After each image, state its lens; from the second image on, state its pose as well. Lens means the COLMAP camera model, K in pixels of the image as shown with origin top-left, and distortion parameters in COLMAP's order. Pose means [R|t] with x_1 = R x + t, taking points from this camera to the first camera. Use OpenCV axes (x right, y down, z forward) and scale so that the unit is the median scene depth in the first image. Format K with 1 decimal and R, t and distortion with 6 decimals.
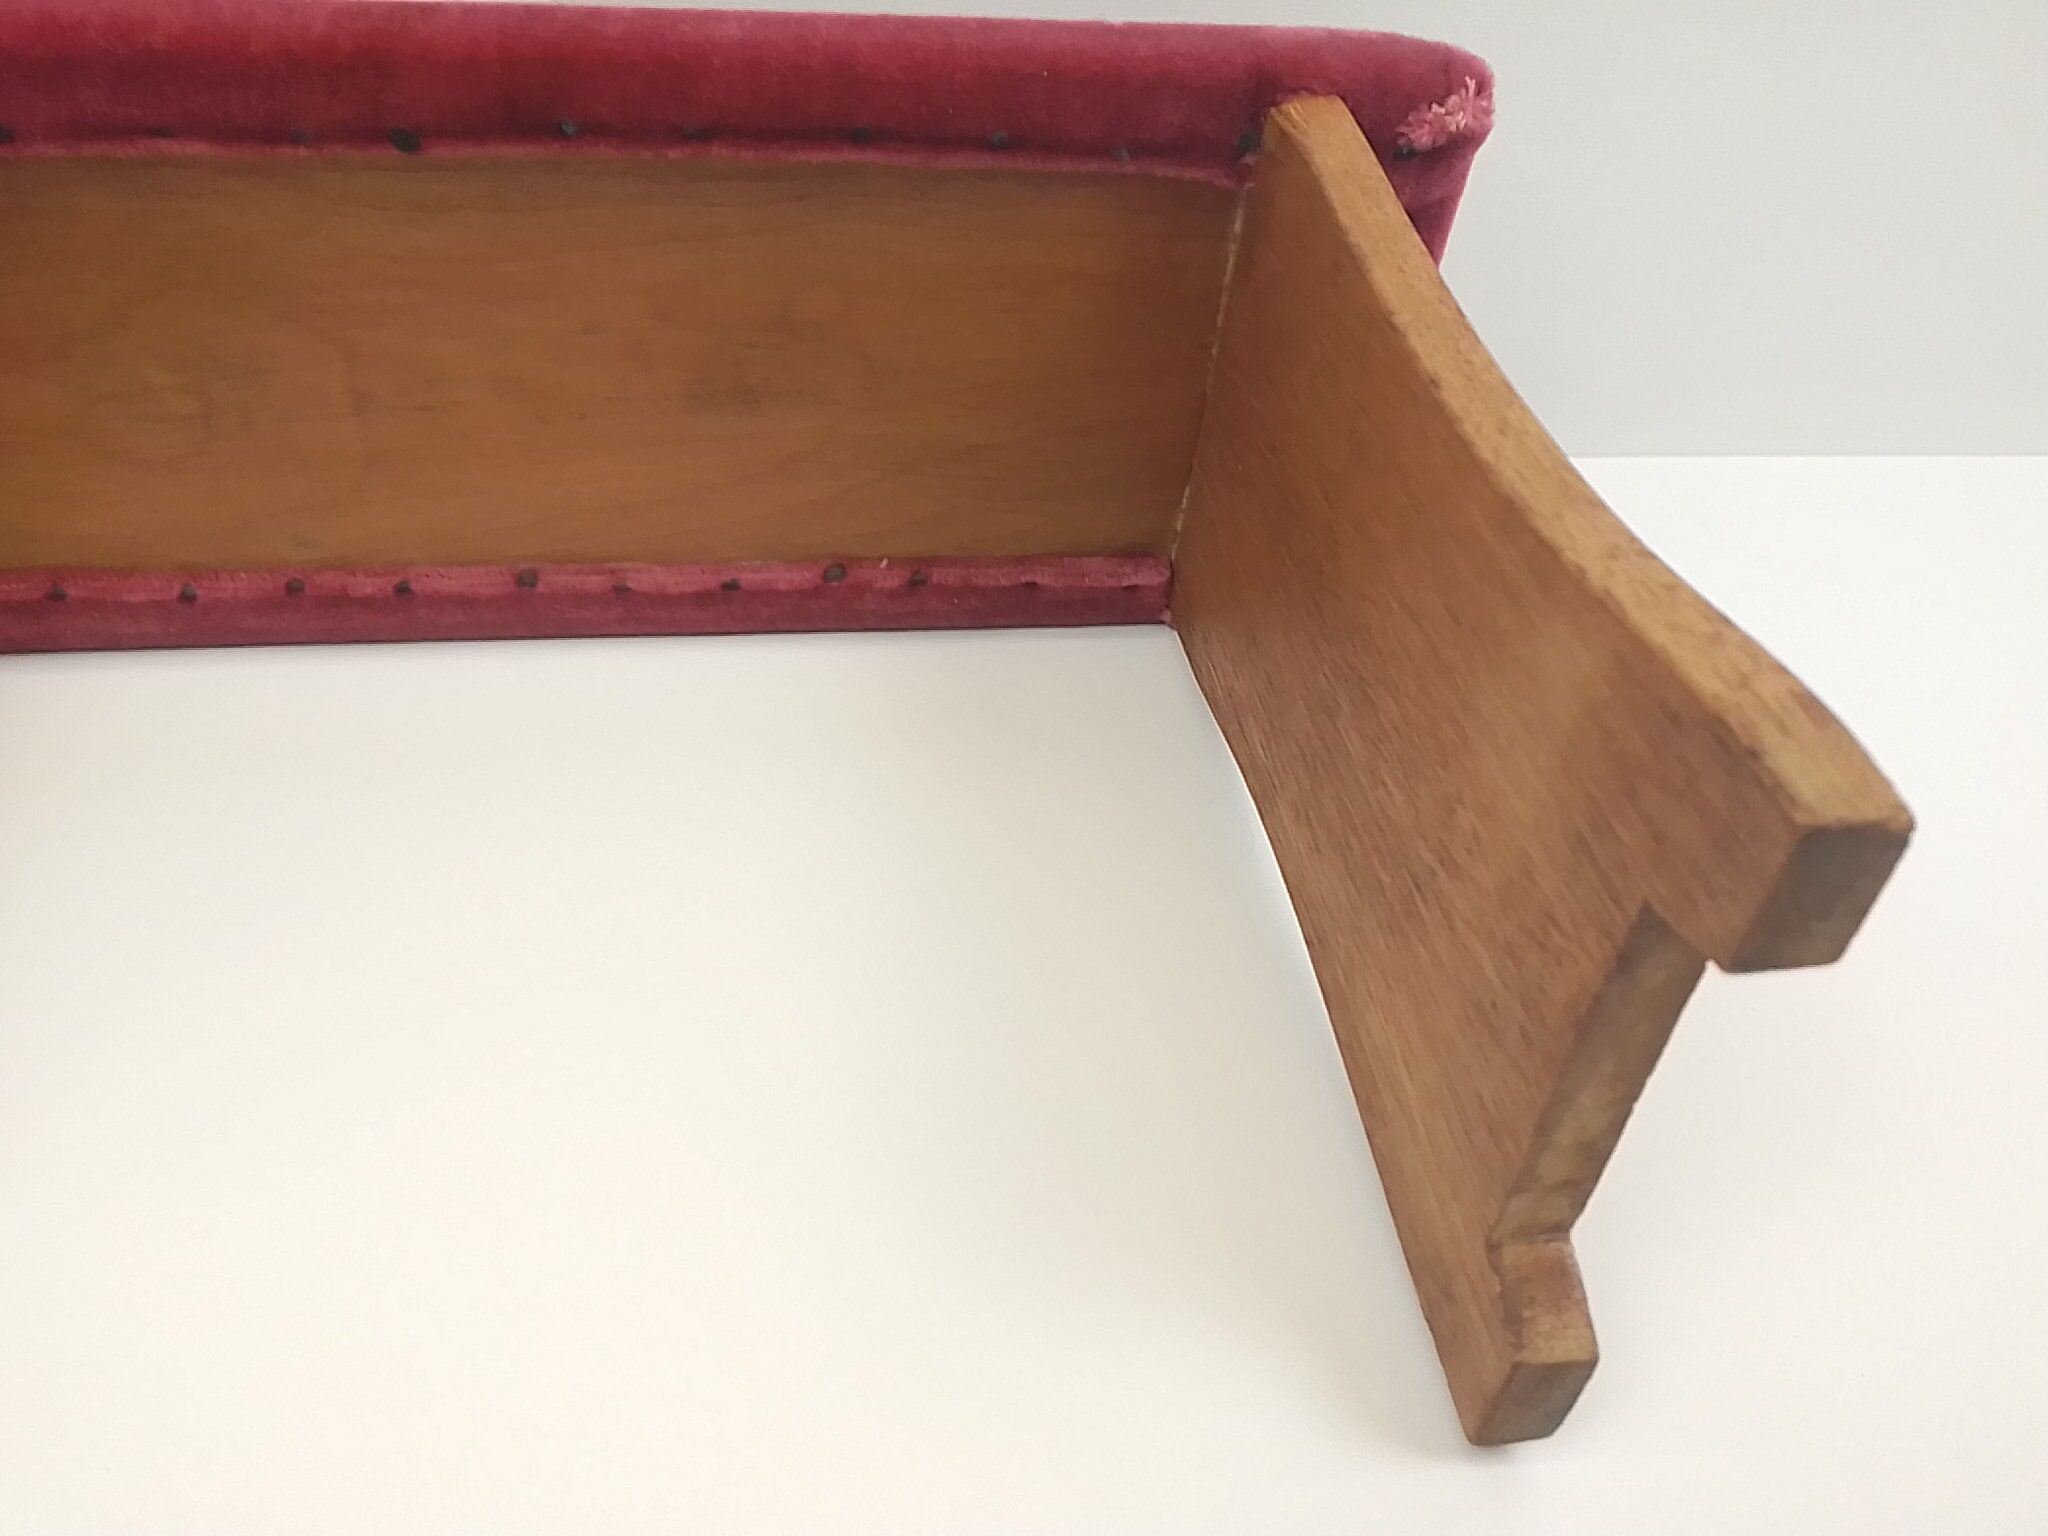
lens RADIAL K [[1581.4, 0, 1024.0], [0, 1581.4, 768.0], [0, 0, 1]] dist [0.050718, -0.133921]
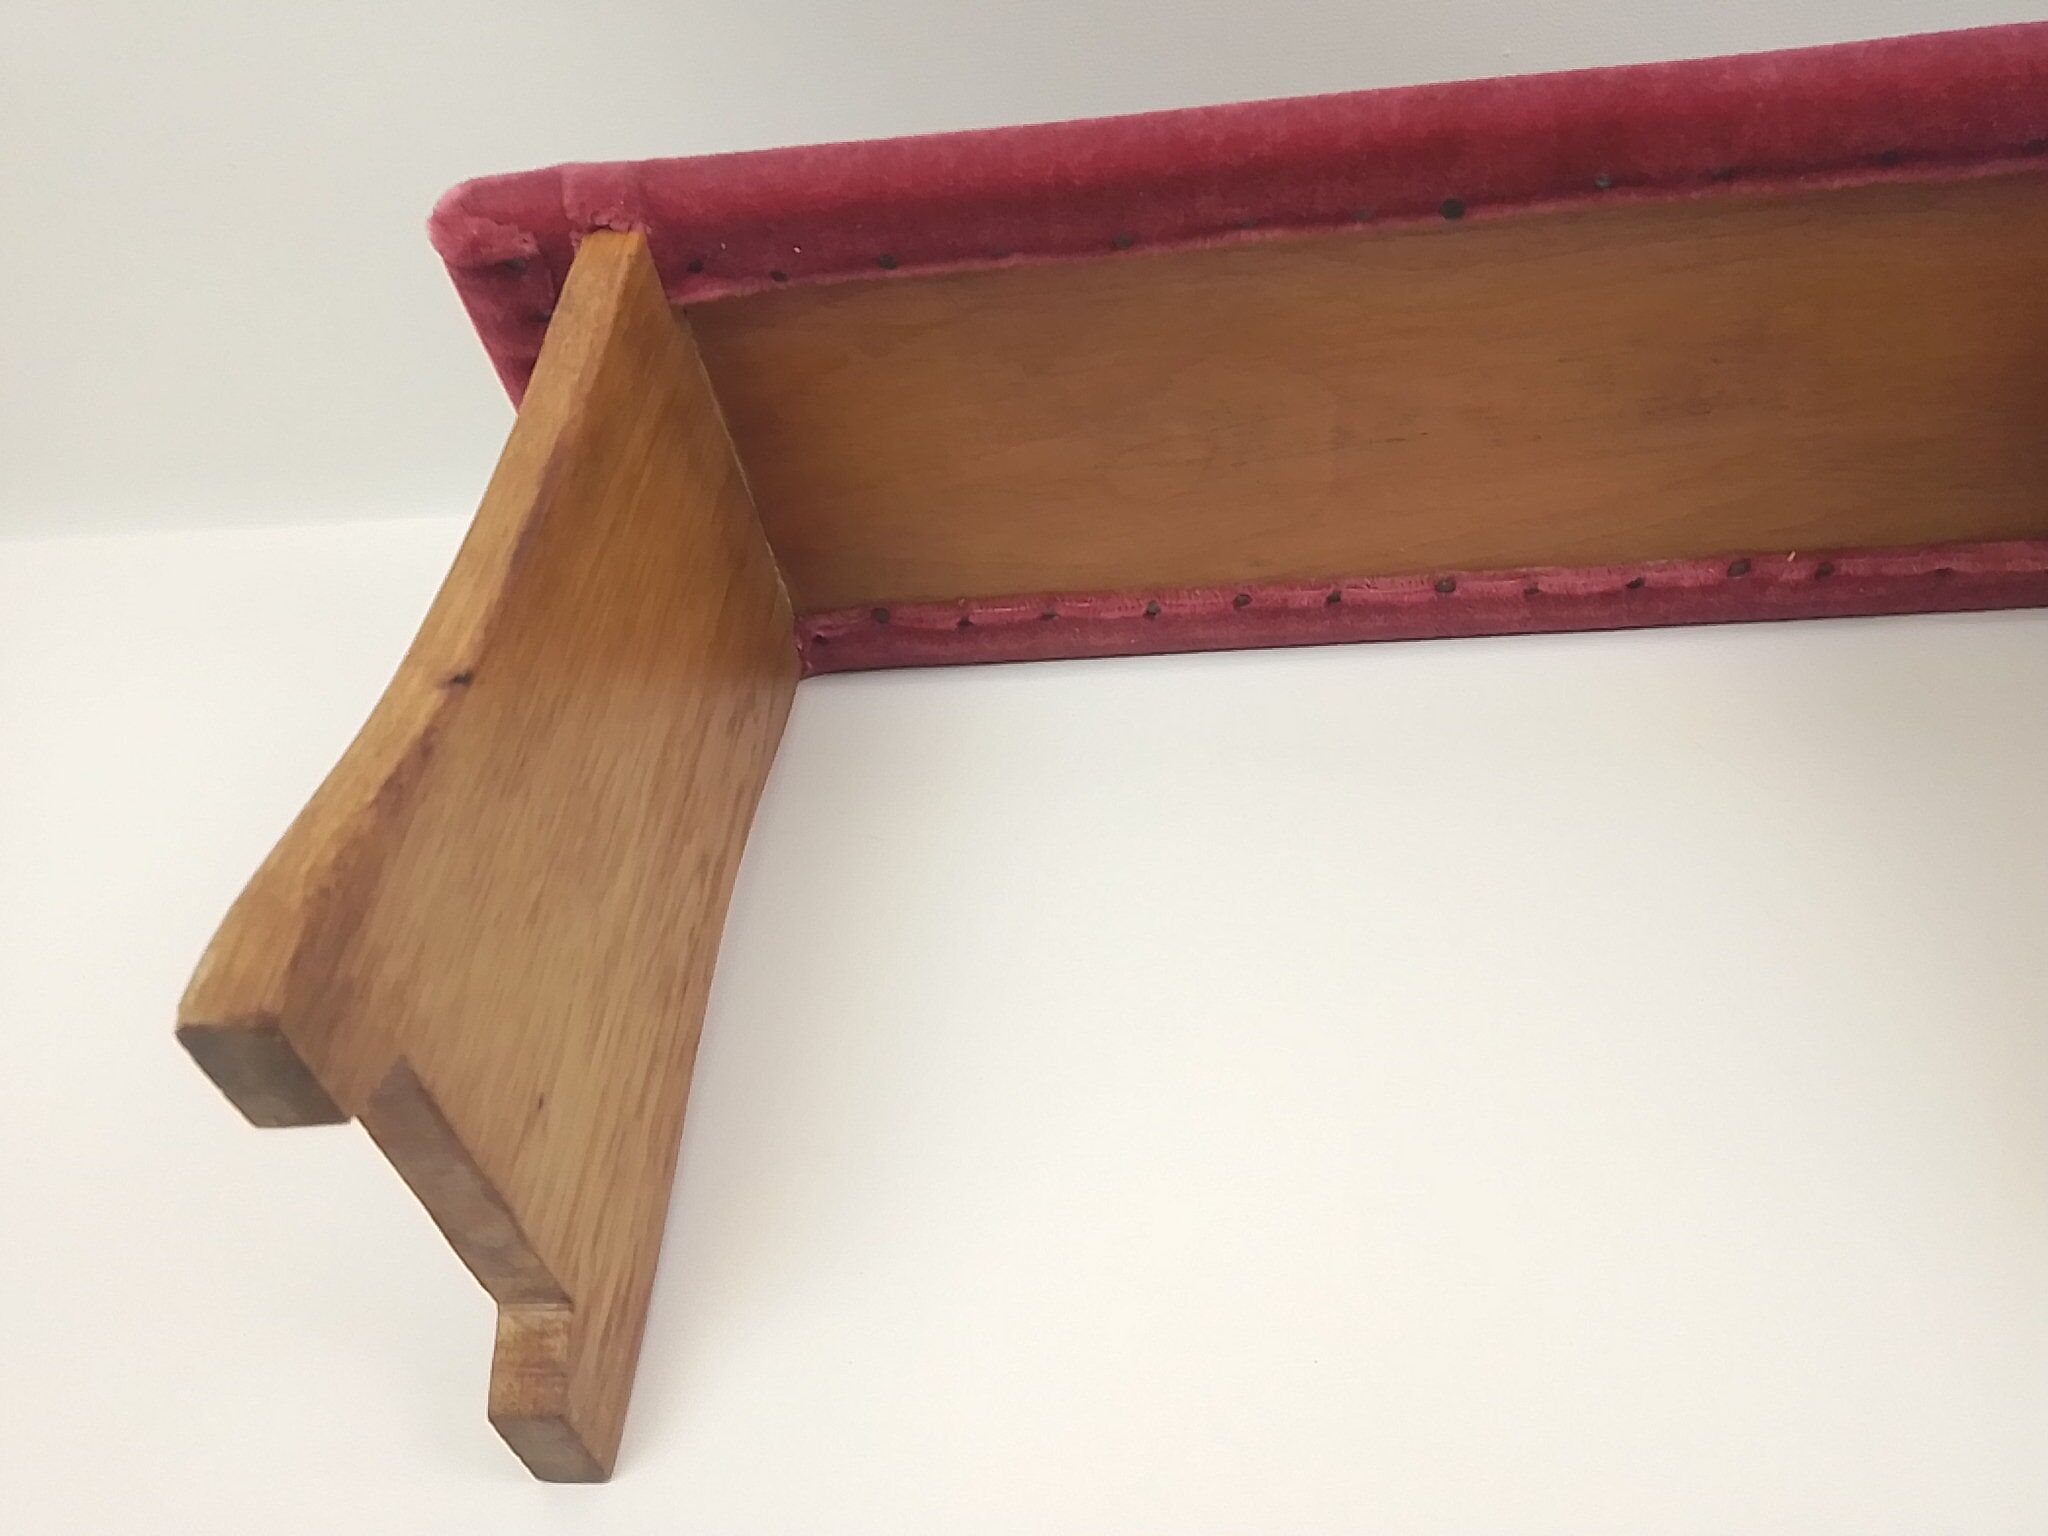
lens RADIAL K [[1581.4, 0, 1024.0], [0, 1581.4, 768.0], [0, 0, 1]] dist [0.050718, -0.133921]
pose [[0.944551, 0.004097, -0.328339, -0.286423], [0.004317, 0.999681, 0.024893, -0.028844], [0.328336, -0.024930, 0.944232, -0.156318]]
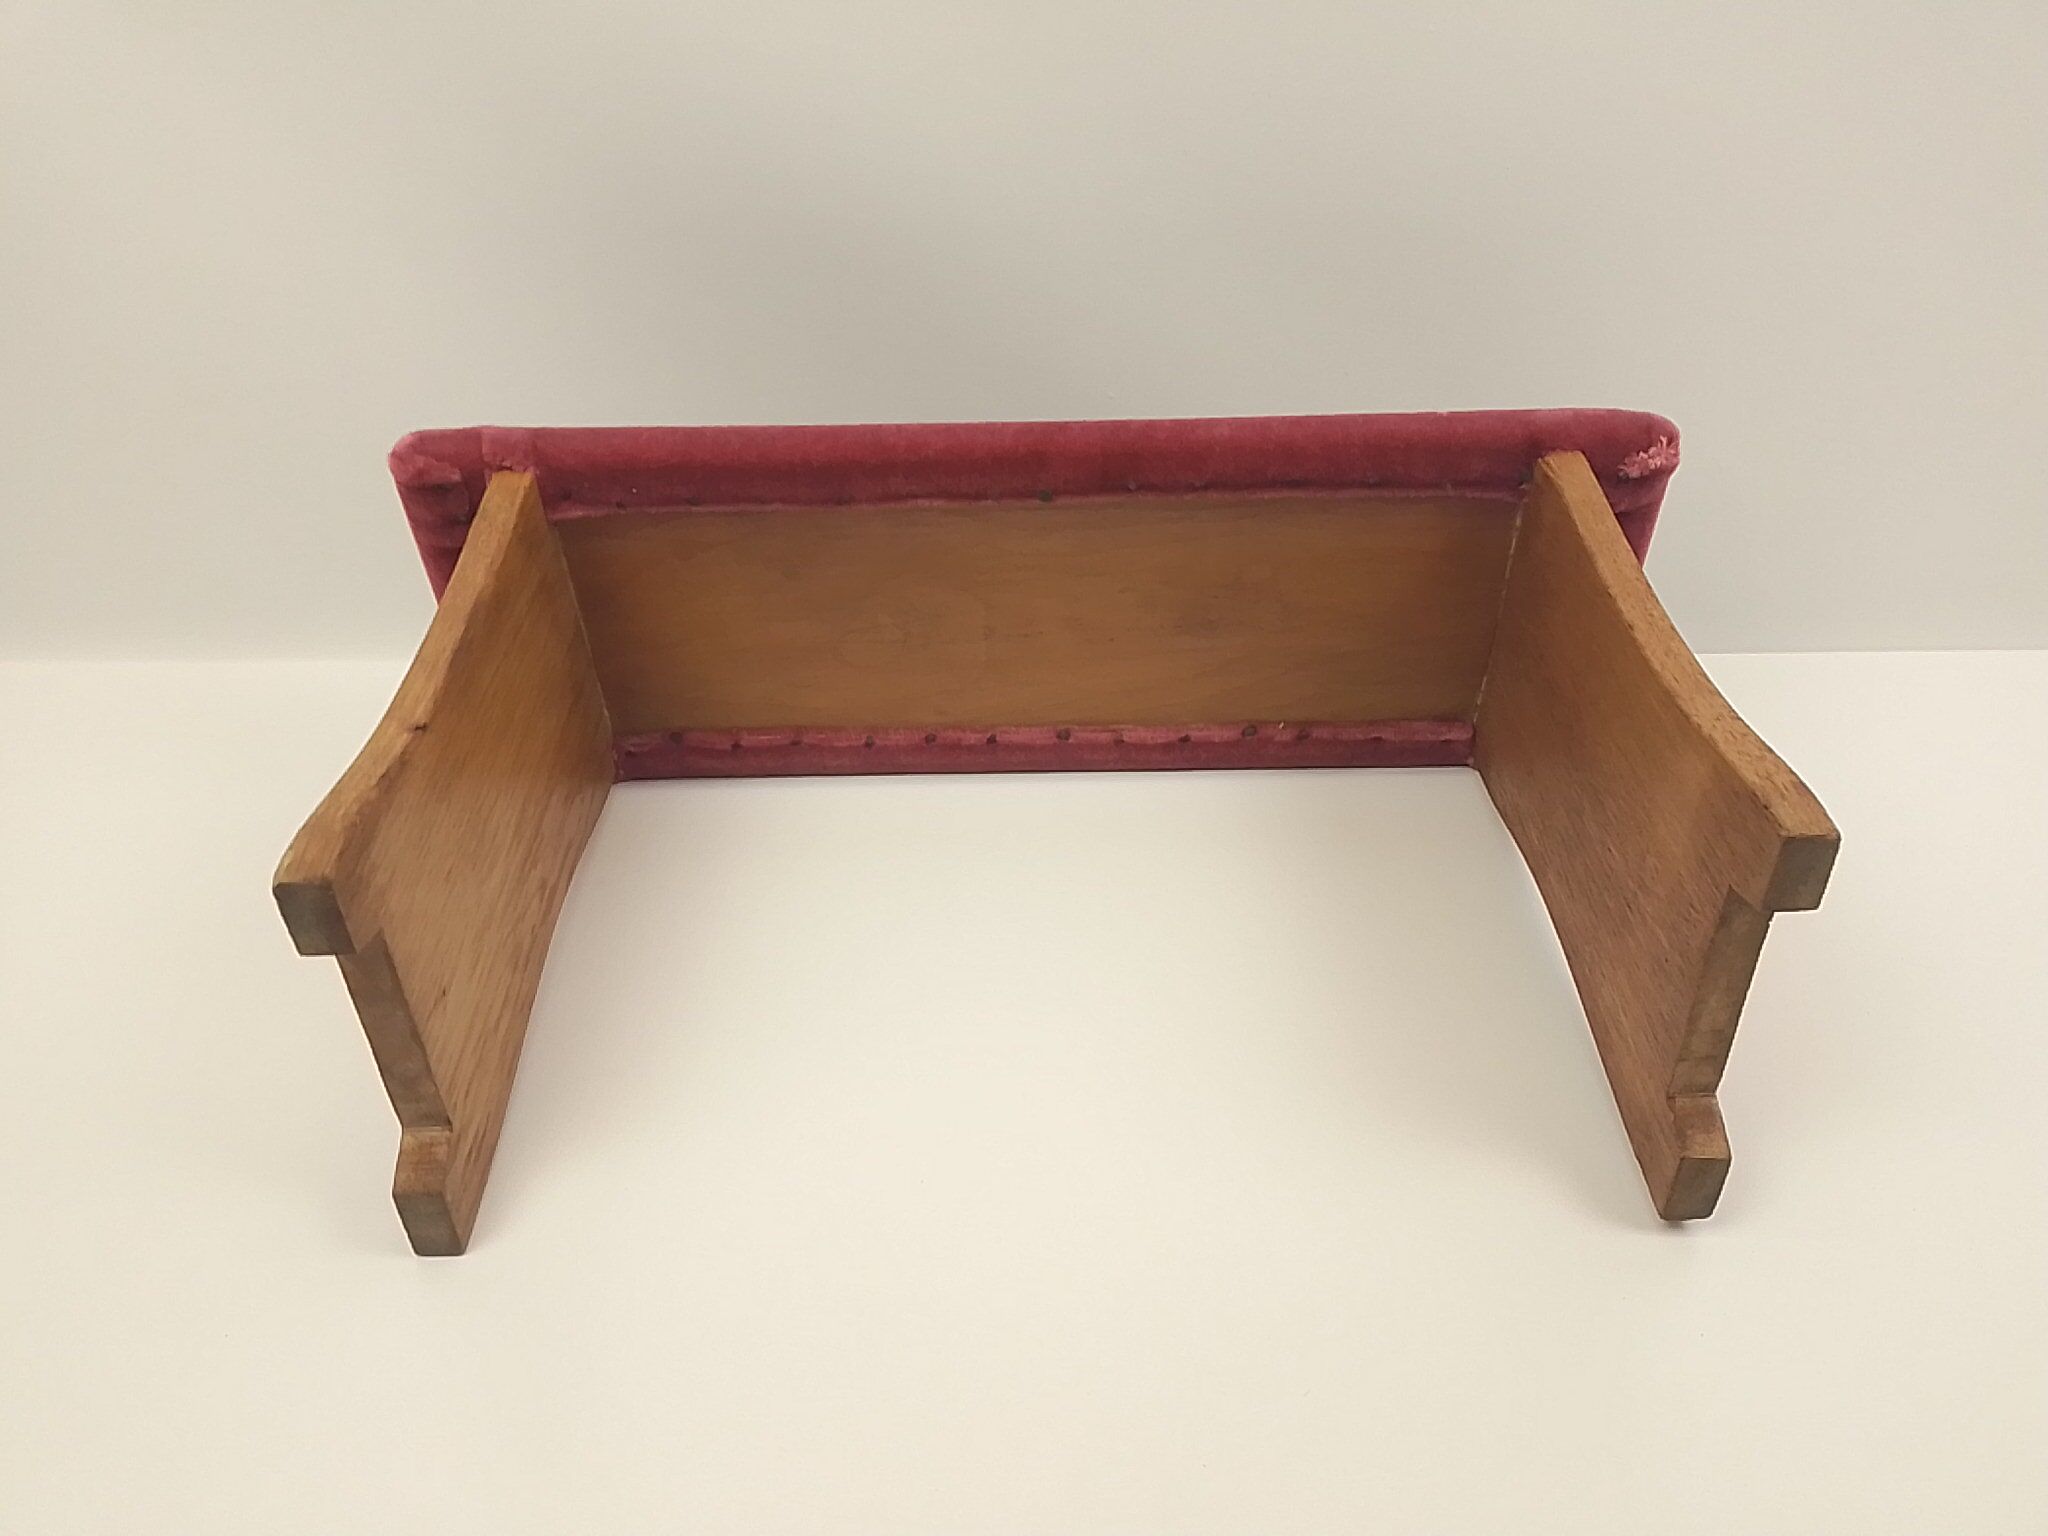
lens RADIAL K [[1456.7, 0, 1024.0], [0, 1456.7, 768.0], [0, 0, 1]] dist [0.030819, -0.093672]
pose [[0.981354, 0.007103, -0.192078, -0.080854], [-0.026759, 0.994634, -0.099933, 0.082846], [0.190337, 0.103209, 0.976278, -0.585697]]
